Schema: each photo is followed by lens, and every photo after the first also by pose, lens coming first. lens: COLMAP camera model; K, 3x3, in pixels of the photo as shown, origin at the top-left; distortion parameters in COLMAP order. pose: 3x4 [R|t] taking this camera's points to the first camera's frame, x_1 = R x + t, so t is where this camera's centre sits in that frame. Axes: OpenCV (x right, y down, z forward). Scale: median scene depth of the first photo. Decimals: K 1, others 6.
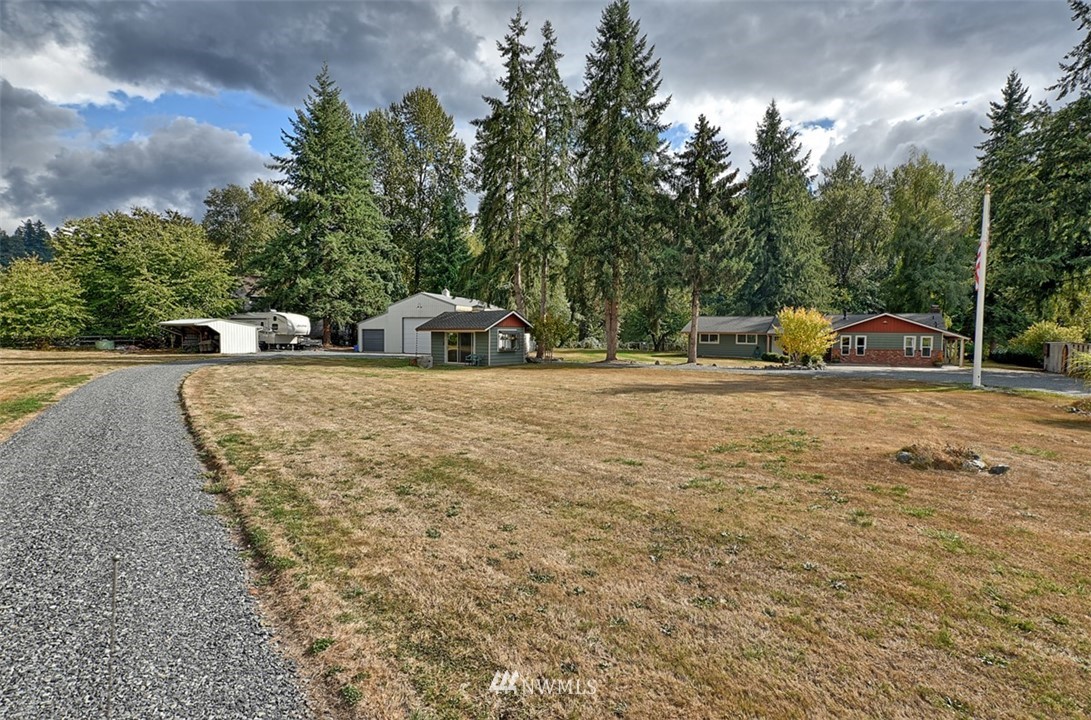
lens RADIAL K [[532.7, 0, 540.7], [0, 532.7, 362.8], [0, 0, 1]] dist [0.000706, 0.005626]
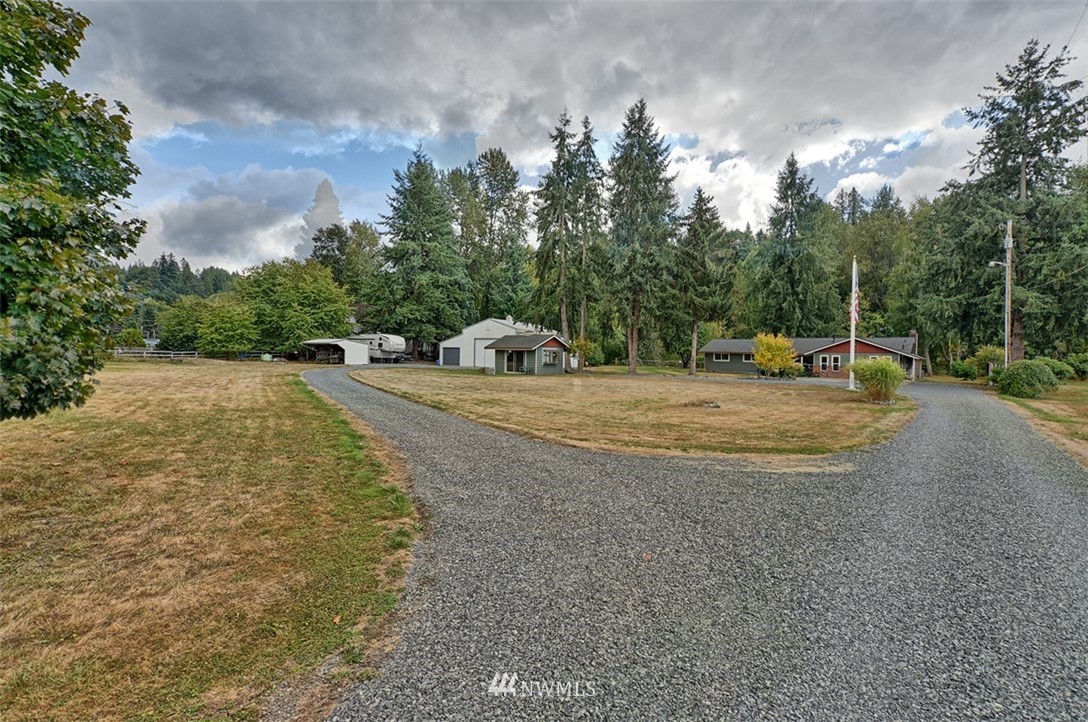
lens RADIAL K [[531.3, 0, 544.0], [0, 531.3, 357.8], [0, 0, 1]] dist [0.000706, 0.005626]
pose [[0.992678, 0.009190, -0.120439, 0.068207], [-0.014592, 0.998923, -0.044050, 0.017256], [0.119905, 0.045485, 0.991743, -0.275767]]
